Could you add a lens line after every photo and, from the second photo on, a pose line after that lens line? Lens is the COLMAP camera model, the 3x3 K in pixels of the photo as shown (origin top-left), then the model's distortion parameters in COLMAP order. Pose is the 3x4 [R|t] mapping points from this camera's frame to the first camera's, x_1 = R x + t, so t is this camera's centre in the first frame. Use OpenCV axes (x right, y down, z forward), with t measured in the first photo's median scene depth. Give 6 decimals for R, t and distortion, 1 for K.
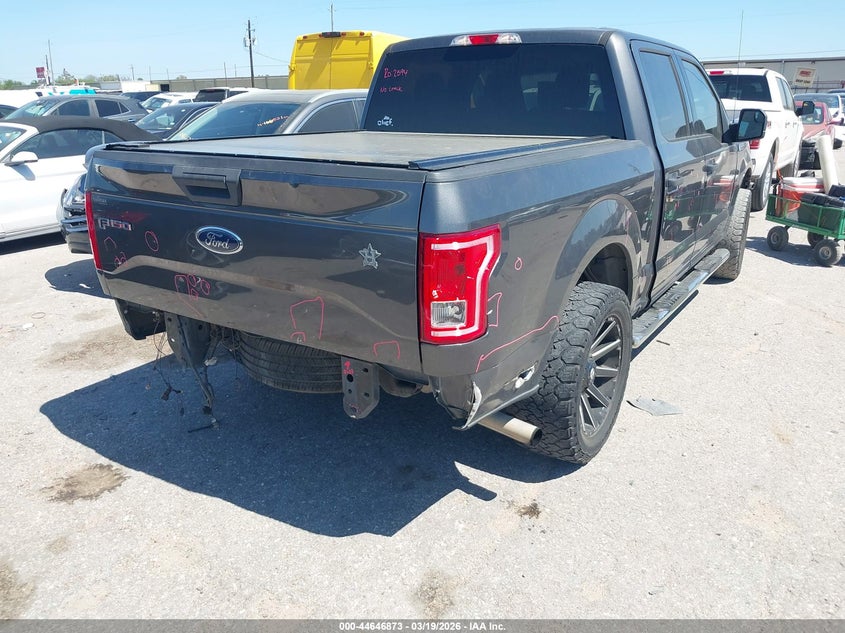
lens RADIAL K [[677.8, 0, 421.3], [0, 677.8, 321.2], [0, 0, 1]] dist [0.025909, -0.025869]
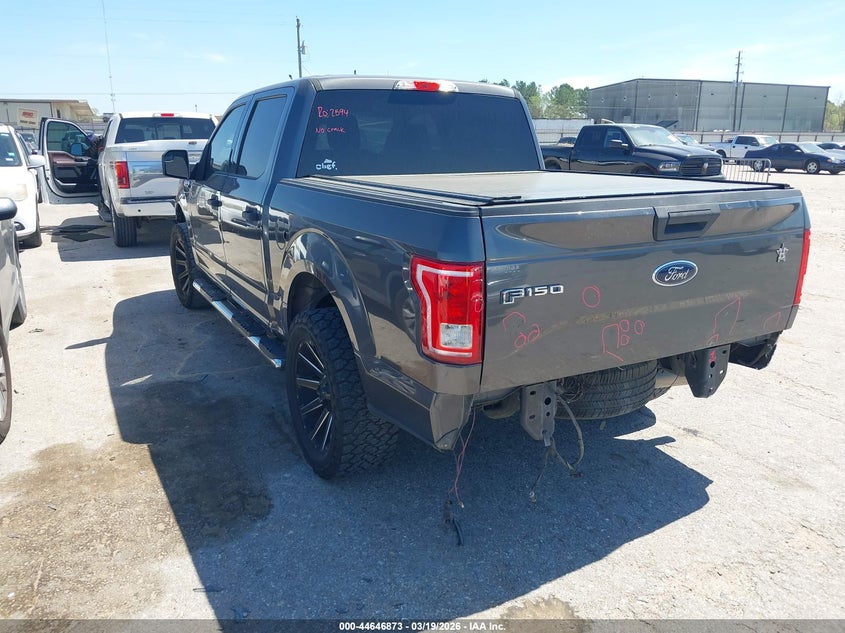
lens RADIAL K [[677.8, 0, 452.9], [0, 677.8, 325.0], [0, 0, 1]] dist [0.025909, -0.025869]
pose [[0.445334, -0.232006, 0.864784, -0.897880], [0.275049, 0.954593, 0.114459, -0.167593], [-0.852071, 0.186886, 0.488925, 0.515164]]
